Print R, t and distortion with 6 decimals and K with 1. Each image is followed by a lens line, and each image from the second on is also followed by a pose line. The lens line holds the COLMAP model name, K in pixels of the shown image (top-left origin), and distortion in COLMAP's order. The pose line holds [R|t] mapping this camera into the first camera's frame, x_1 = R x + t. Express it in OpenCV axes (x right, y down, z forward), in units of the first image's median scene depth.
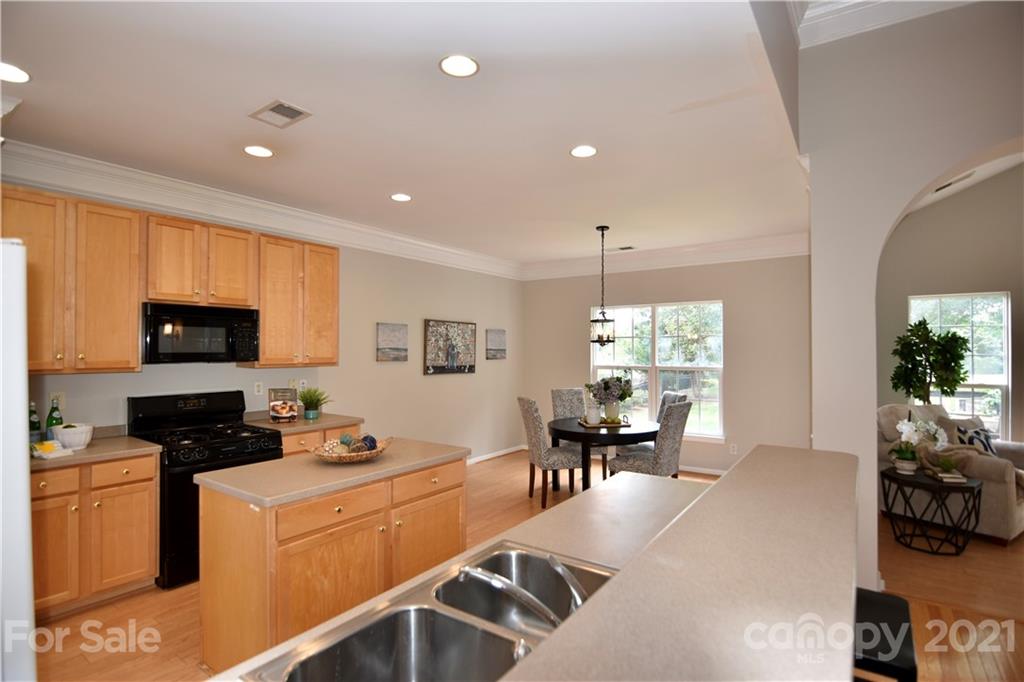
lens RADIAL K [[502.0, 0, 518.5], [0, 502.0, 340.6], [0, 0, 1]] dist [-0.023585, -0.001444]
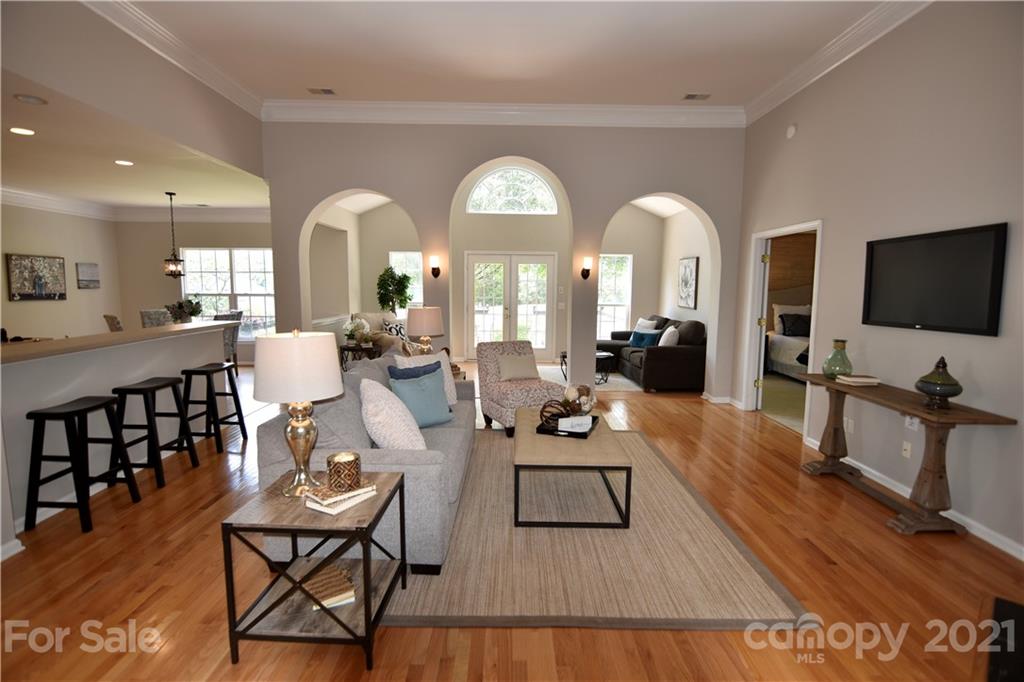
lens RADIAL K [[502.0, 0, 508.8], [0, 502.0, 342.7], [0, 0, 1]] dist [-0.023585, -0.001444]
pose [[0.817688, -0.055539, 0.572976, 0.109547], [-0.020517, 0.991891, 0.125425, -0.003080], [-0.575296, -0.114314, 0.809918, -0.629615]]
